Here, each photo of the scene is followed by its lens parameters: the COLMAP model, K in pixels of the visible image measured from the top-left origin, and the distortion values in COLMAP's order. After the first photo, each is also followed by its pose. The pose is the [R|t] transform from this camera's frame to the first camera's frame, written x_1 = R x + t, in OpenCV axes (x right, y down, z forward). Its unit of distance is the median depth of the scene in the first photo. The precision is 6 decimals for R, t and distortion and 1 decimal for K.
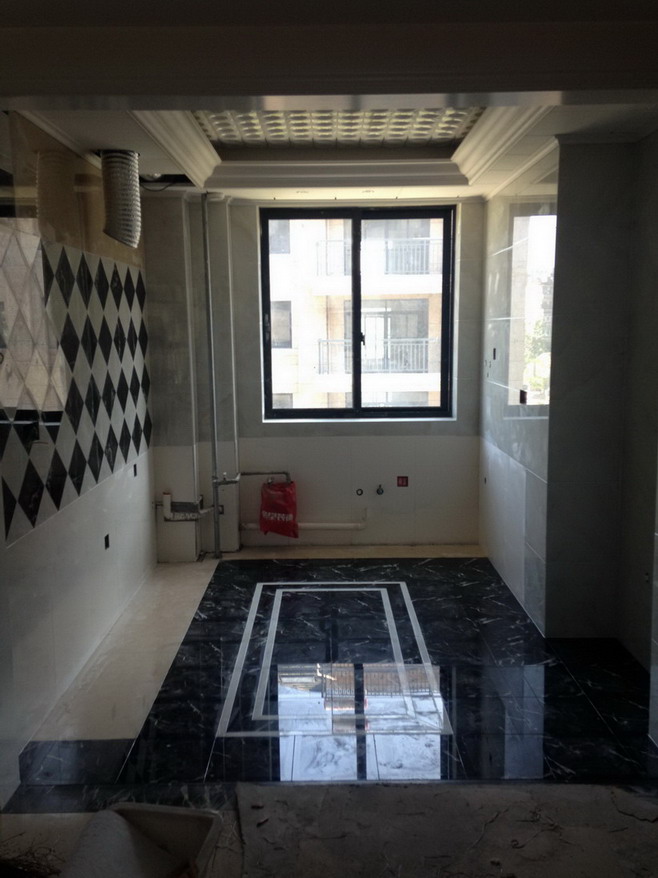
lens RADIAL K [[820.0, 0, 329.0], [0, 820.0, 439.0], [0, 0, 1]] dist [0.213499, -0.324432]
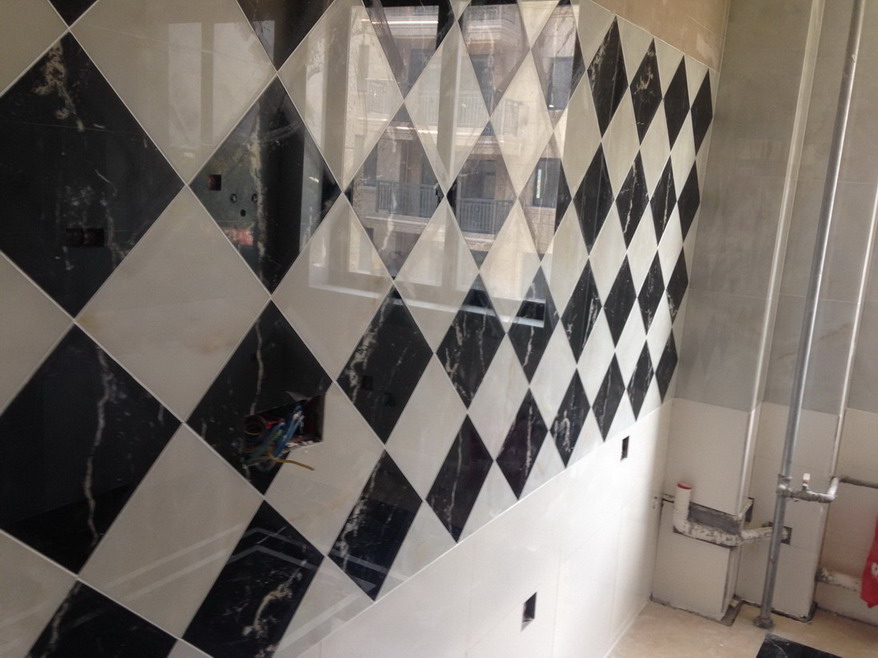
lens RADIAL K [[820.0, 0, 439.0], [0, 820.0, 329.0], [0, 0, 1]] dist [0.213499, -0.324432]
pose [[0.850748, 0.169892, -0.497357, -0.075896], [-0.153375, 0.985375, 0.074239, -0.053104], [0.502696, 0.013124, 0.864364, 0.435625]]
